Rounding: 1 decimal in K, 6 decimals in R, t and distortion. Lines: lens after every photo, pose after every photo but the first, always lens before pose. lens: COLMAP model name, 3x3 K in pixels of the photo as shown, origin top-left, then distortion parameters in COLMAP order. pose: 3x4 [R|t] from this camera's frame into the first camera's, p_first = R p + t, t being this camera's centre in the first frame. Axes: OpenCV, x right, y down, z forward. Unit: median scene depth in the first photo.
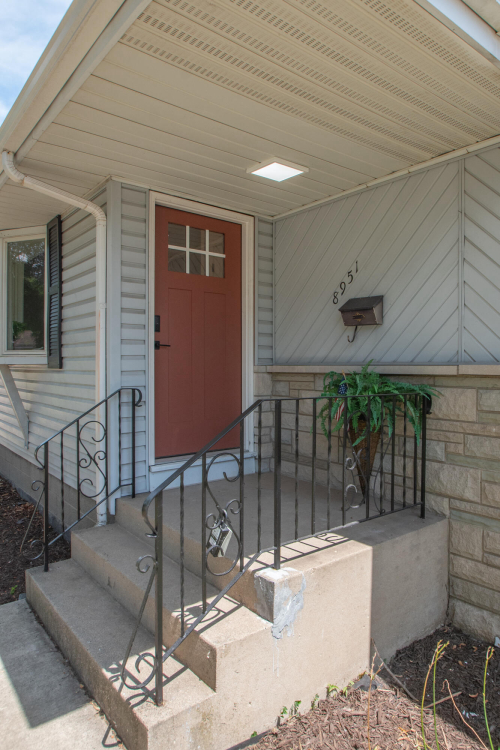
lens RADIAL K [[491.4, 0, 257.7], [0, 491.4, 364.5], [0, 0, 1]] dist [-0.025584, 0.000013]
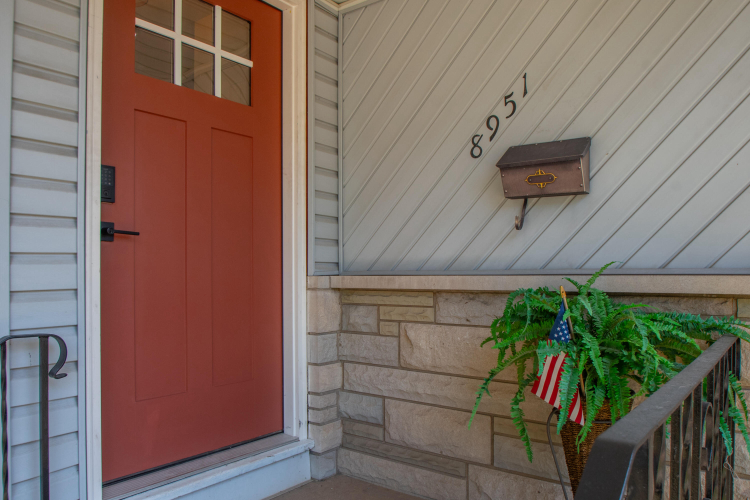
lens RADIAL K [[546.0, 0, 371.3], [0, 546.0, 265.4], [0, 0, 1]] dist [-0.026617, 0.003208]
pose [[0.972191, 0.000187, 0.234191, -0.088196], [0.003093, 0.999902, -0.013637, -0.001097], [-0.234170, 0.013982, 0.972095, 0.469971]]
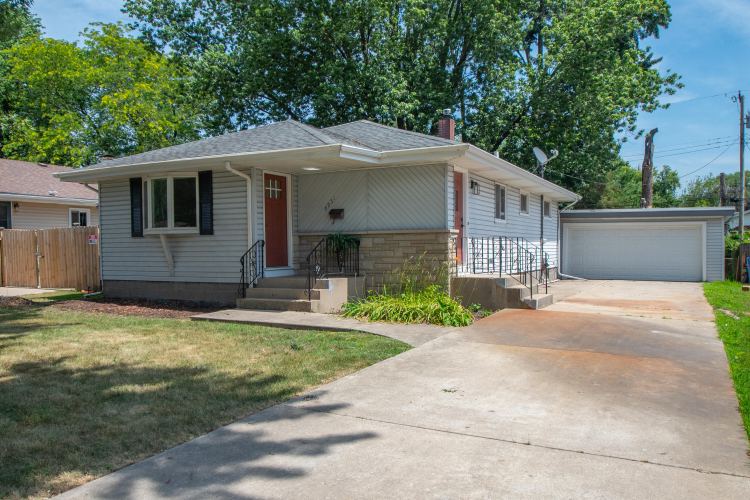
lens RADIAL K [[601.5, 0, 372.7], [0, 601.5, 253.5], [0, 0, 1]] dist [-0.017819, 0.013633]
pose [[0.917007, -0.016622, 0.398525, -0.989357], [0.013397, 0.999851, 0.010874, 0.091161], [-0.398647, -0.004633, 0.917093, -2.305903]]
